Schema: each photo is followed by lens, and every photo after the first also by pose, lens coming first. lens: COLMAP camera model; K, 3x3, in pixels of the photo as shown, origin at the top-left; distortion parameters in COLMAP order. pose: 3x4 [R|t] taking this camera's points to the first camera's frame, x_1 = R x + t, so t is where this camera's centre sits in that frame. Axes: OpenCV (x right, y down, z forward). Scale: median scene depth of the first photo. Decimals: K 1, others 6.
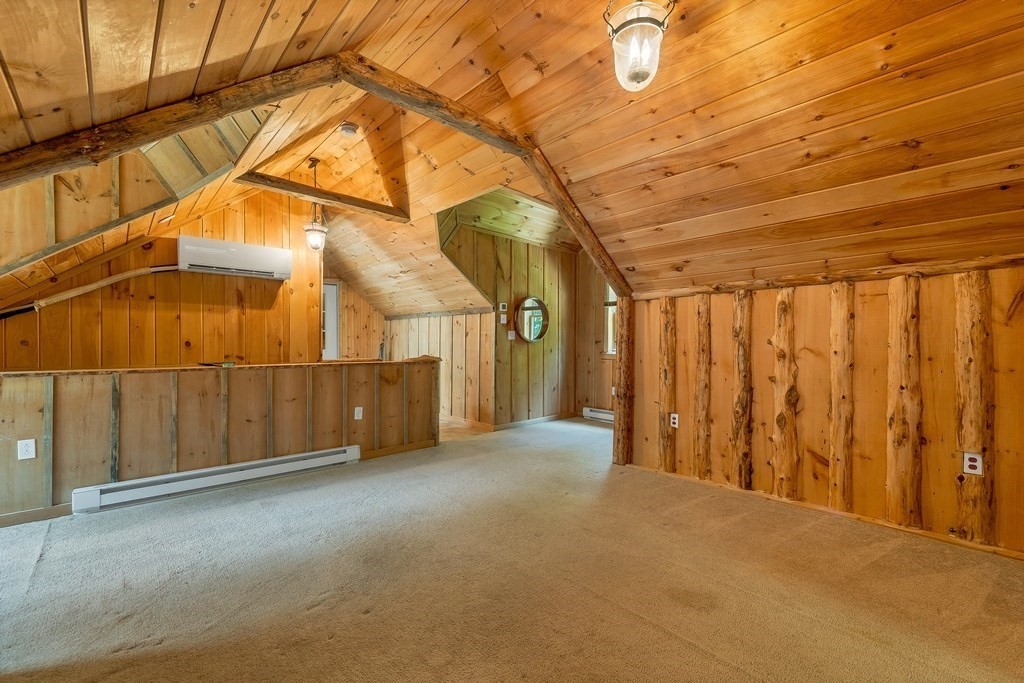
lens RADIAL K [[429.5, 0, 509.6], [0, 429.5, 346.2], [0, 0, 1]] dist [0.002287, -0.000022]
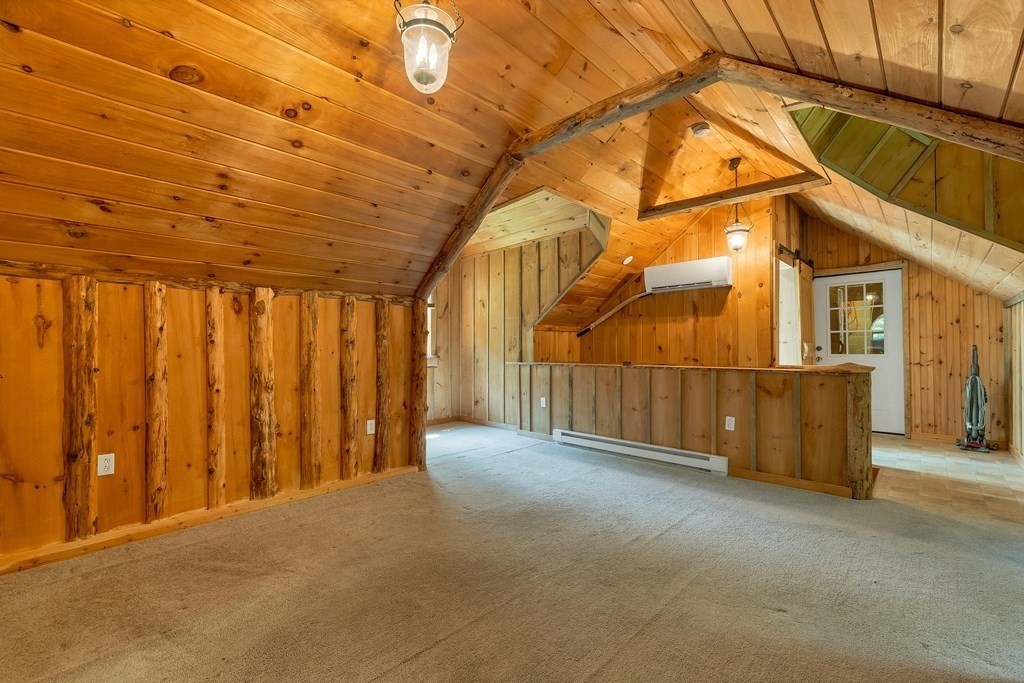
lens RADIAL K [[429.5, 0, 508.1], [0, 429.5, 343.0], [0, 0, 1]] dist [0.002287, -0.000022]
pose [[0.056055, -0.014584, -0.998321, 0.562717], [-0.000426, 0.999893, -0.014631, -0.001947], [0.998428, 0.001245, 0.056043, 0.496882]]
